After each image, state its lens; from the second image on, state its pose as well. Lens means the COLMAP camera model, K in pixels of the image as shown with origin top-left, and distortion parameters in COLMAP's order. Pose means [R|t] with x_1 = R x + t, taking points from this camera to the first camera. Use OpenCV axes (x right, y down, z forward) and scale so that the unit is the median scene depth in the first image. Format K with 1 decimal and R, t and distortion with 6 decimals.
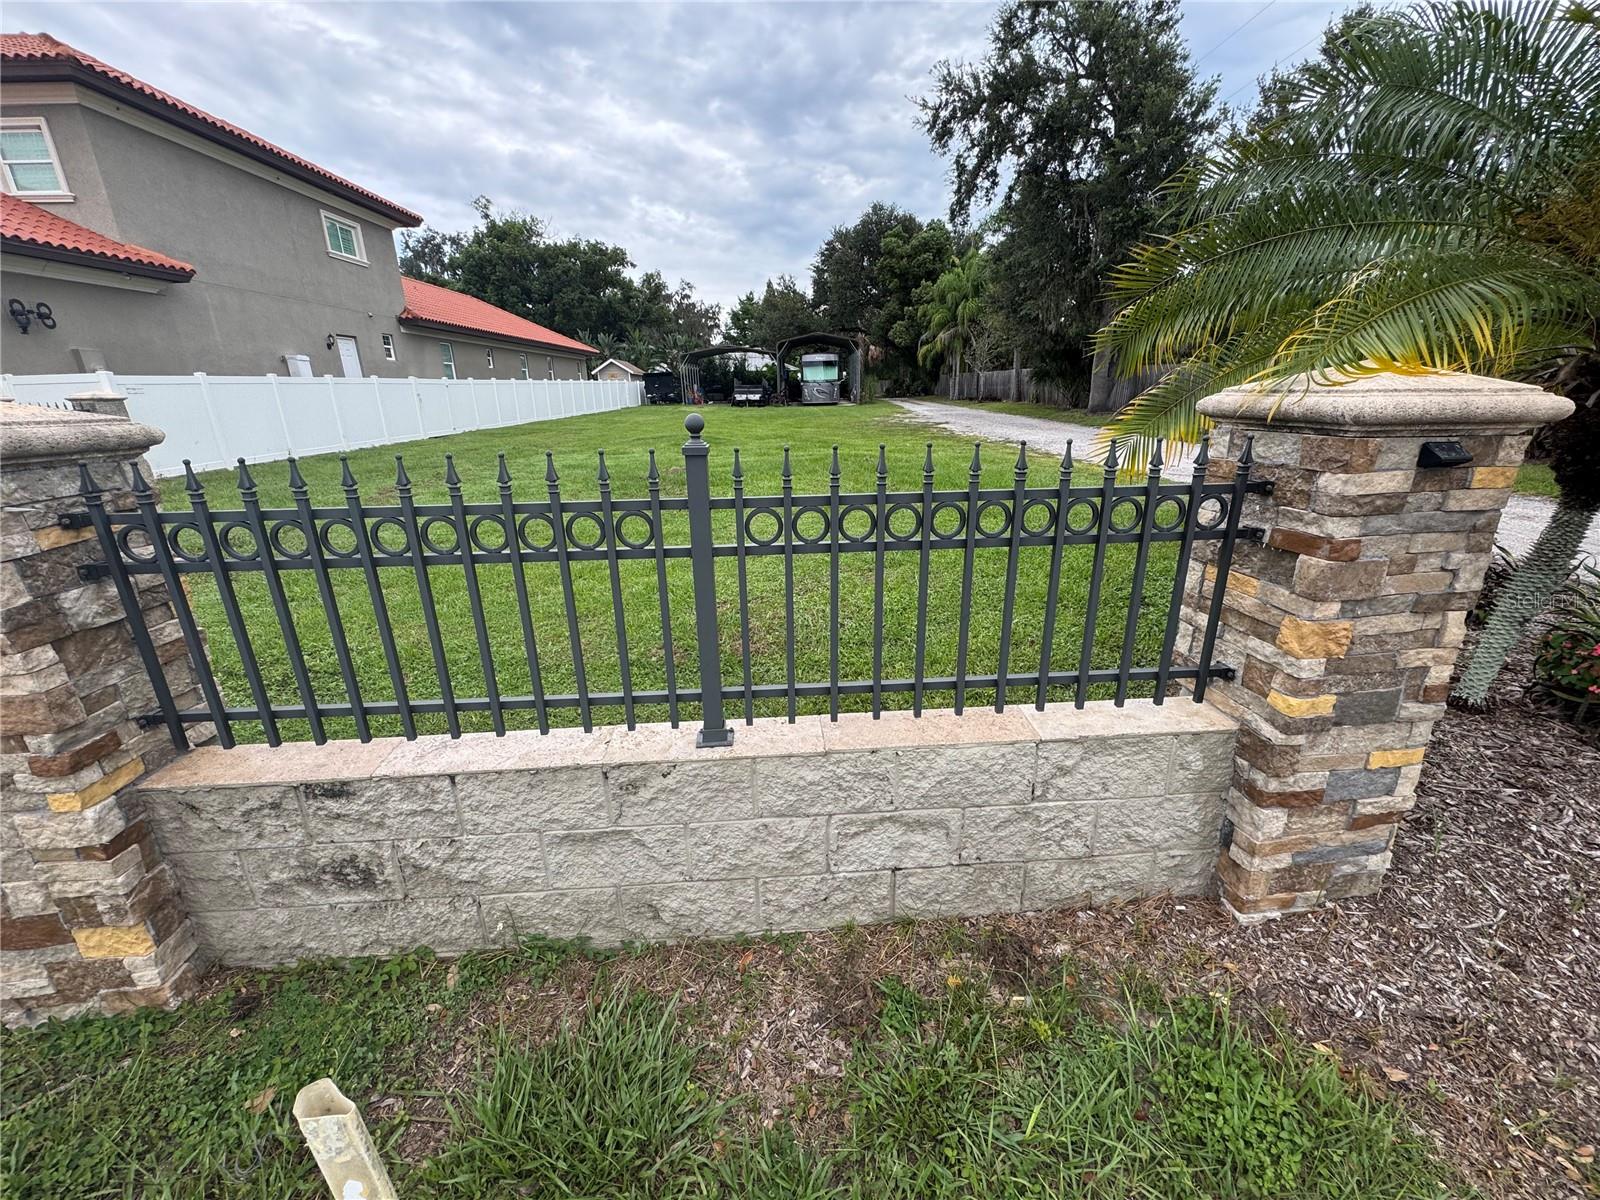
lens RADIAL K [[638.0, 0, 805.1], [0, 638.0, 600.4], [0, 0, 1]] dist [-0.006086, 0.001883]
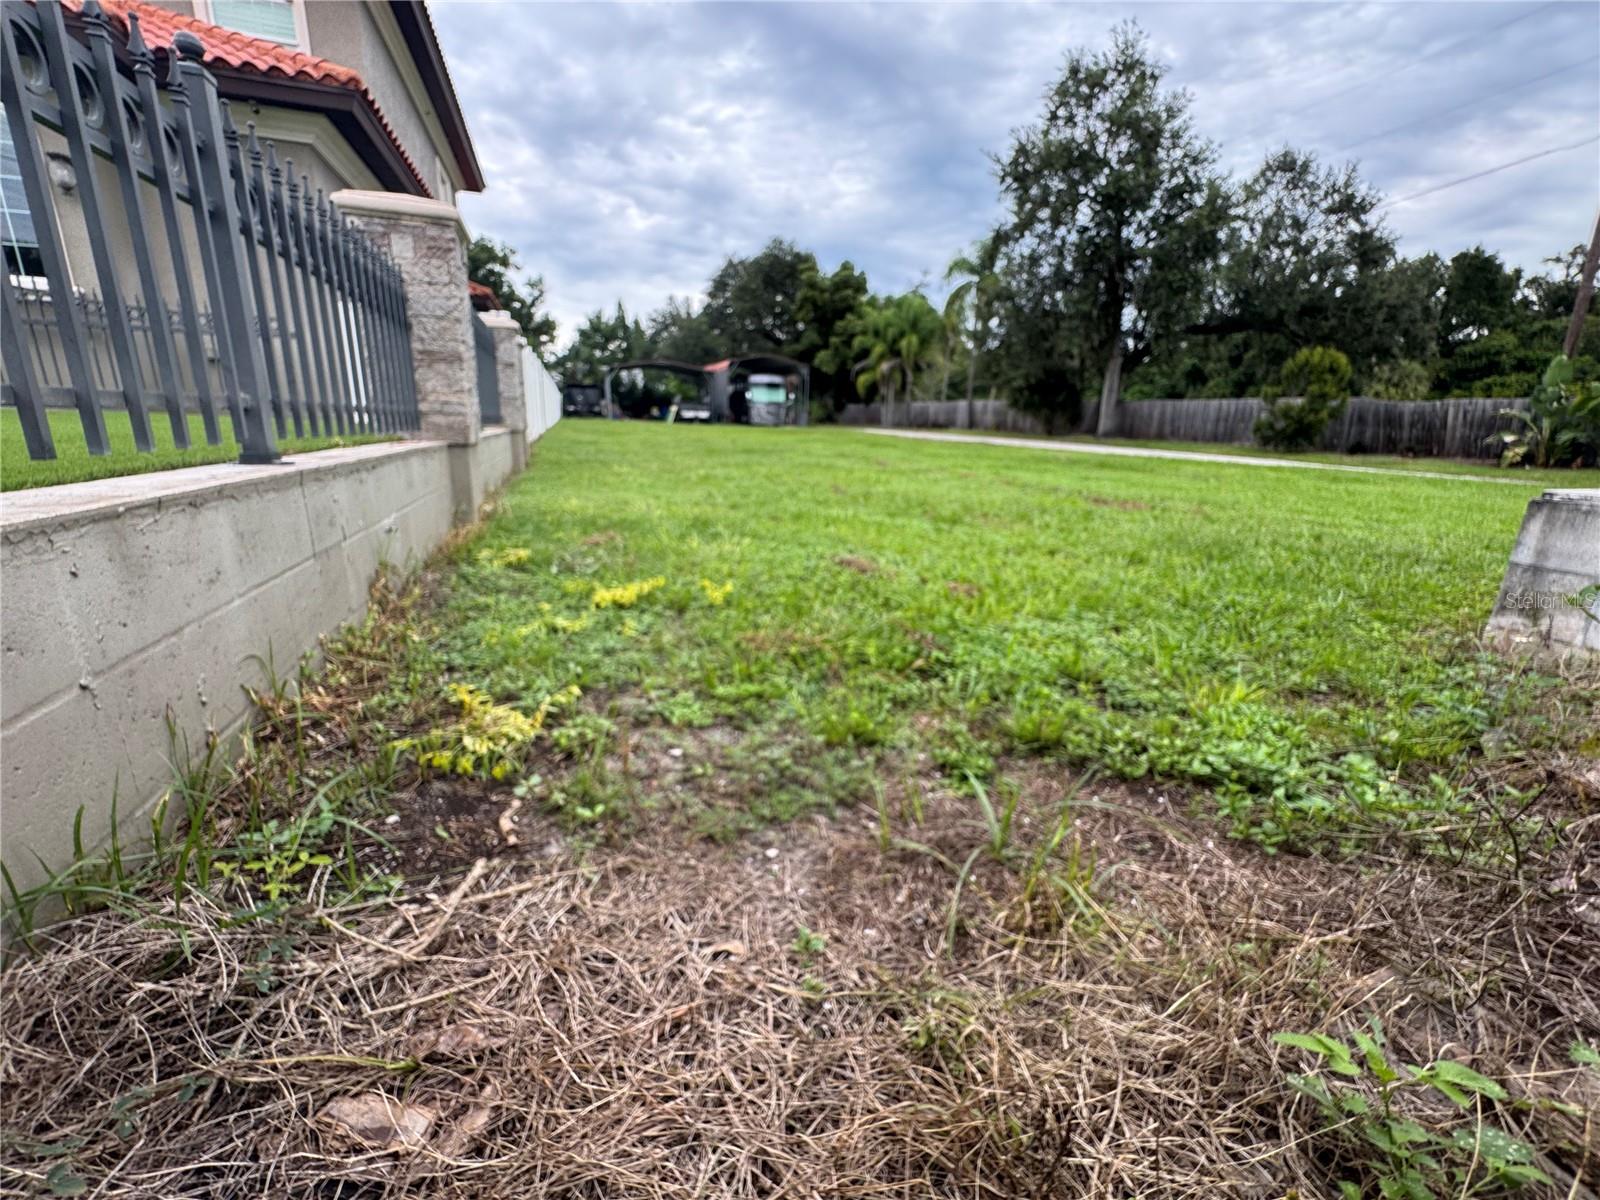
lens RADIAL K [[638.0, 0, 822.0], [0, 638.0, 593.8], [0, 0, 1]] dist [-0.006086, 0.001883]
pose [[0.948747, -0.037256, 0.313834, -0.500461], [0.054717, 0.997395, -0.047010, 0.026158], [-0.311265, 0.061773, 0.948313, 0.071349]]
